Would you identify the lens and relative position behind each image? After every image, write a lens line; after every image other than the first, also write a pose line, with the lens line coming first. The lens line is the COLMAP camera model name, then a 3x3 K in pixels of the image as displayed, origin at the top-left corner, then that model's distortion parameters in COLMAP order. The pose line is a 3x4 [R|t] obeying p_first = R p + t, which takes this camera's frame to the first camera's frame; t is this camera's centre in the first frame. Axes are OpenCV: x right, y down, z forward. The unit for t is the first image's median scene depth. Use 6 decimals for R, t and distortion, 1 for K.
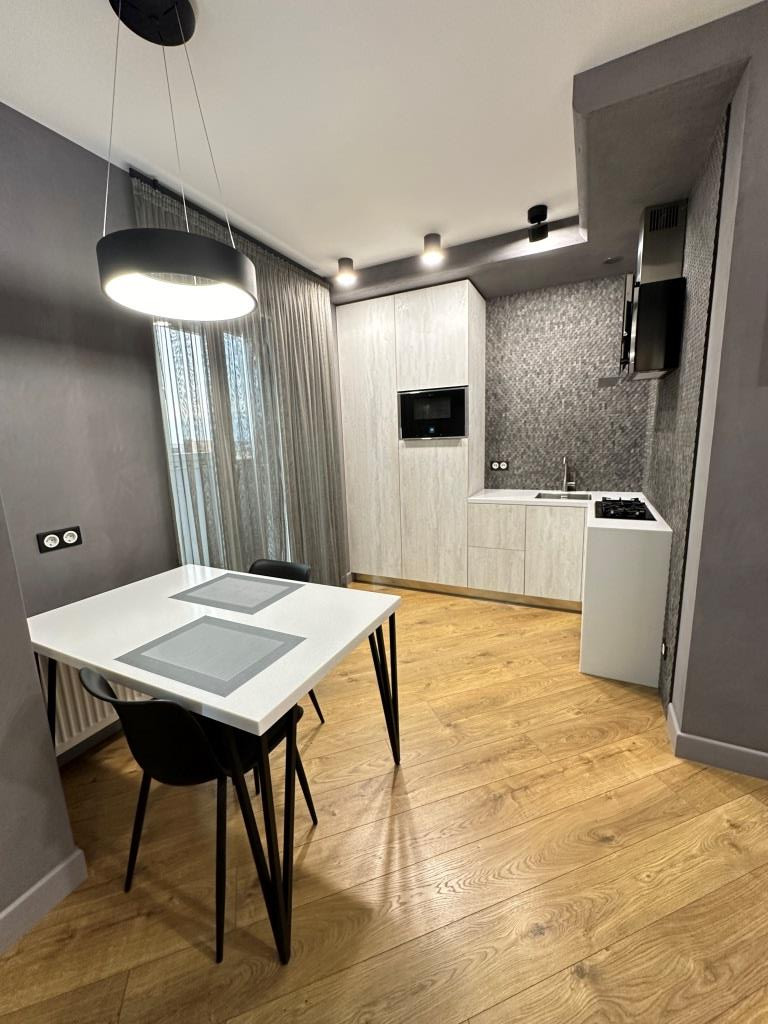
lens RADIAL K [[408.6, 0, 385.3], [0, 408.6, 513.0], [0, 0, 1]] dist [-0.004252, 0.001161]
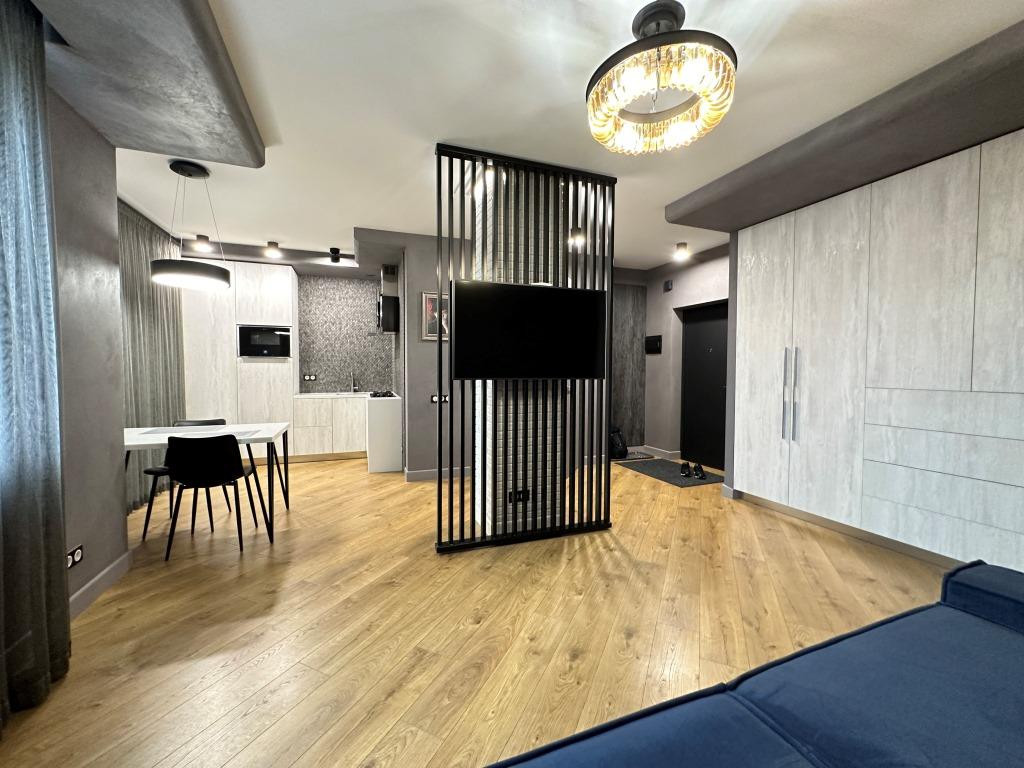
lens RADIAL K [[408.6, 0, 512.4], [0, 408.6, 383.6], [0, 0, 1]] dist [-0.004252, 0.001161]
pose [[0.682604, 0.012502, 0.730681, -0.375669], [0.104201, 0.987972, -0.114250, 0.187207], [-0.723321, 0.154125, 0.673091, -0.682867]]
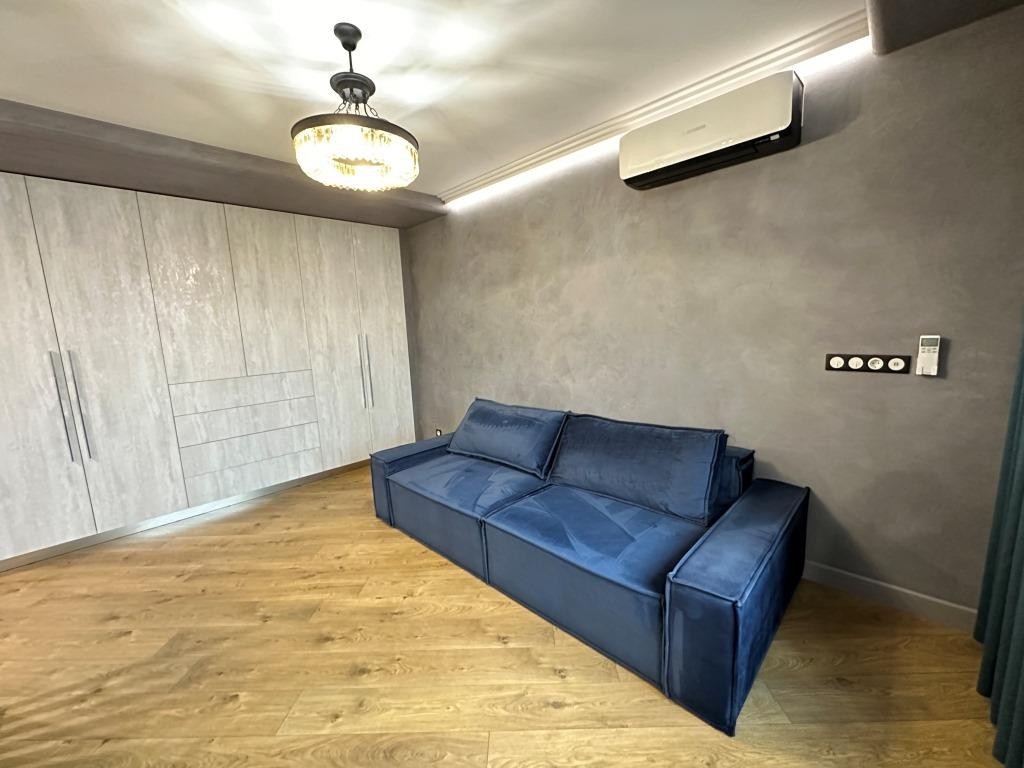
lens RADIAL K [[408.6, 0, 512.5], [0, 408.6, 383.1], [0, 0, 1]] dist [-0.004252, 0.001161]
pose [[-0.941491, 0.031371, 0.335576, -0.303493], [0.138054, 0.944196, 0.299056, -0.005535], [-0.307468, 0.327886, -0.893283, -0.029805]]
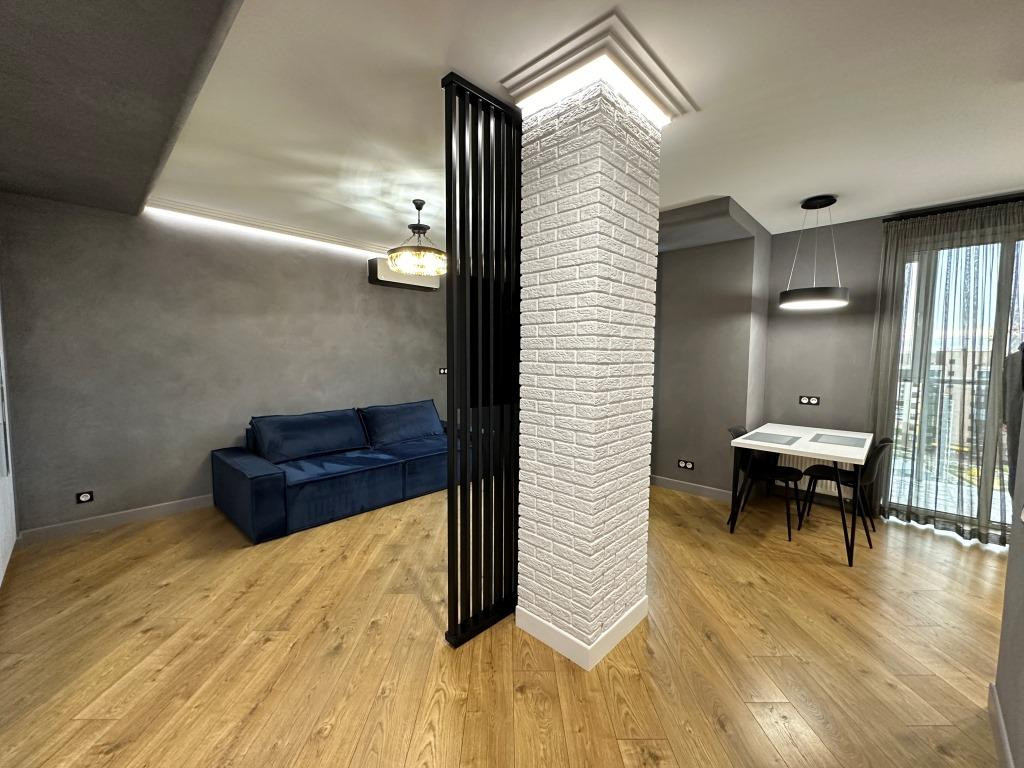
lens RADIAL K [[408.6, 0, 512.0], [0, 408.6, 383.5], [0, 0, 1]] dist [-0.004252, 0.001161]
pose [[-0.301199, 0.099019, -0.948406, 1.002159], [-0.170373, 0.973002, 0.155694, -0.053605], [0.938218, 0.208478, -0.276197, 0.029598]]
